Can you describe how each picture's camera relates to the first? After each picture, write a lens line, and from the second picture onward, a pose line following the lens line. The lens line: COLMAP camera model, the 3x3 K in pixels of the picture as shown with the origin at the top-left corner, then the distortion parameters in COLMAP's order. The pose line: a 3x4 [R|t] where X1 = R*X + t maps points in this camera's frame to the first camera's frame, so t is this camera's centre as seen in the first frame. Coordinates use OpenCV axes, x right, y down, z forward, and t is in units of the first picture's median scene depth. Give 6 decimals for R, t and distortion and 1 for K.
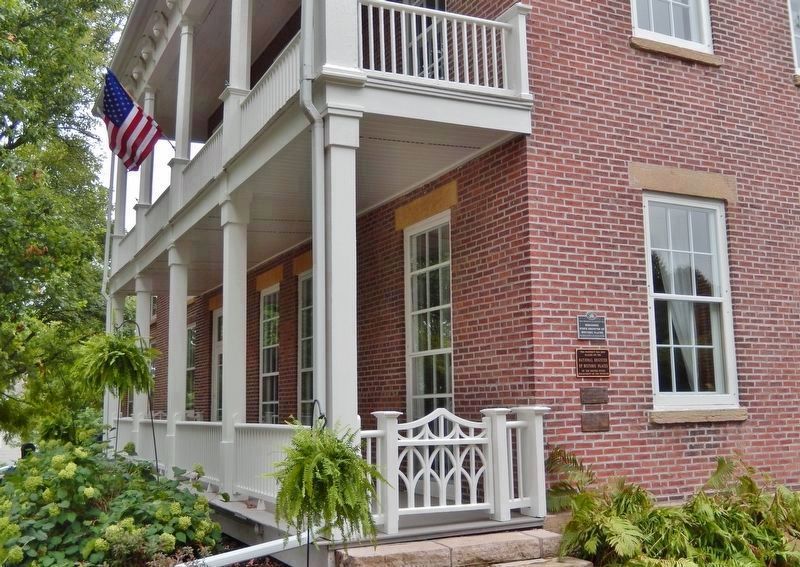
lens RADIAL K [[858.2, 0, 400.1], [0, 858.2, 279.0], [0, 0, 1]] dist [-0.057557, 0.000000]
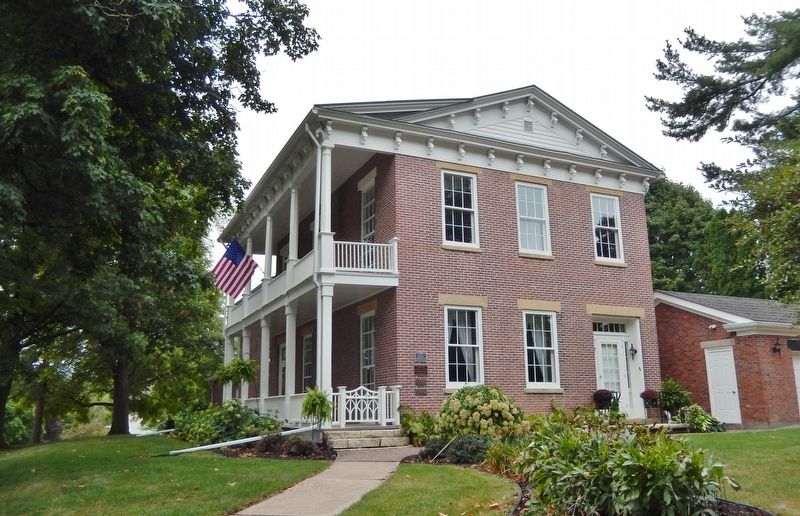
lens RADIAL K [[679.2, 0, 397.6], [0, 679.2, 261.8], [0, 0, 1]] dist [-0.012994, -0.000808]
pose [[0.999338, -0.004608, -0.036093, 0.246334], [0.002129, 0.997653, -0.068436, -0.105247], [0.036324, 0.068313, 0.997002, -1.261174]]
